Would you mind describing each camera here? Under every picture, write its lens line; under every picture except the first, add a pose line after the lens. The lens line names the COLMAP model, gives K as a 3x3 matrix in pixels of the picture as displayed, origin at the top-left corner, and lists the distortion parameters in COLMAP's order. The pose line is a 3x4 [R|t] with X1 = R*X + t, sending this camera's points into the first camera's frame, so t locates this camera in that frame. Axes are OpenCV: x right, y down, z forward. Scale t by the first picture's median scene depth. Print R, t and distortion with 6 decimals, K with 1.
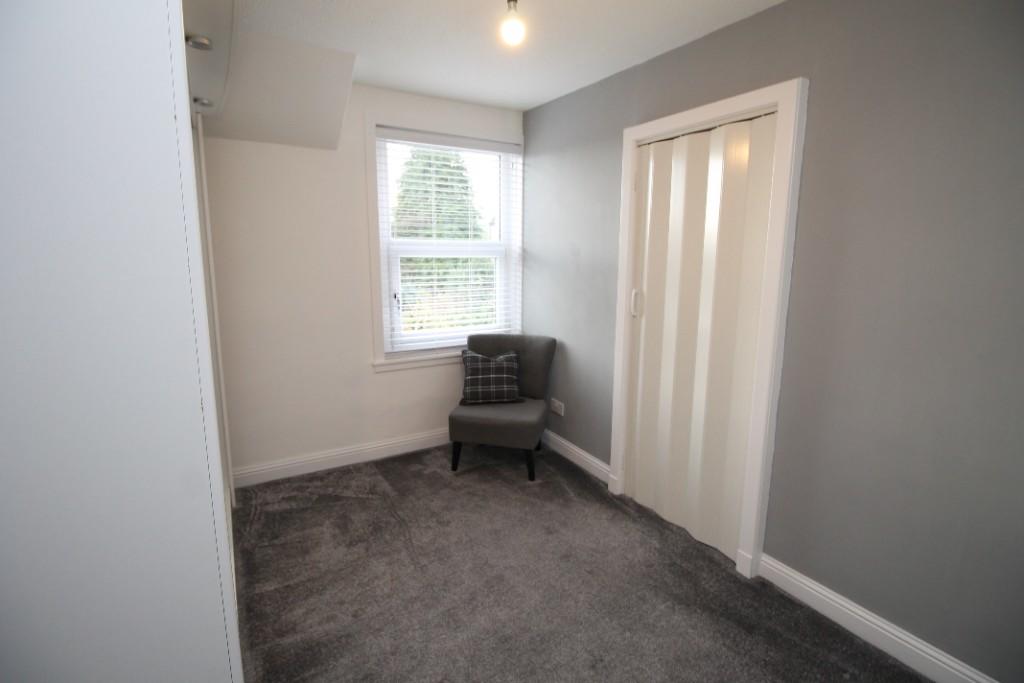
lens RADIAL K [[480.2, 0, 513.9], [0, 480.2, 331.6], [0, 0, 1]] dist [0.000562, -0.014028]
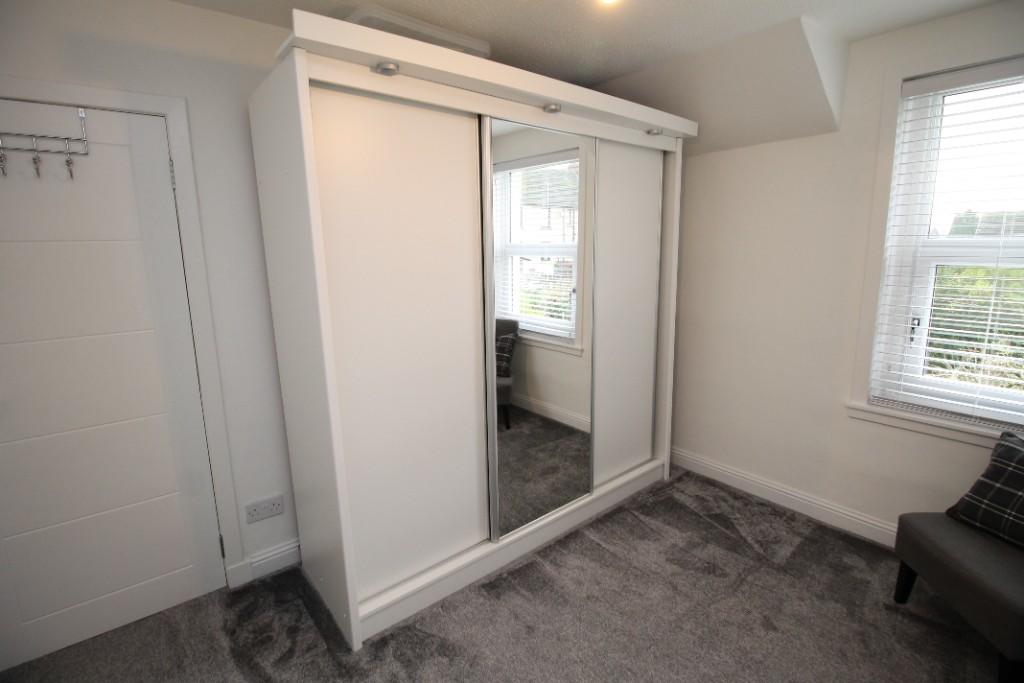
lens RADIAL K [[480.2, 0, 513.9], [0, 480.2, 331.6], [0, 0, 1]] dist [0.000562, -0.014028]
pose [[0.132020, 0.159498, -0.978331, 0.399383], [-0.154238, 0.978254, 0.138672, -0.076177], [0.979174, 0.132589, 0.153749, 0.388329]]
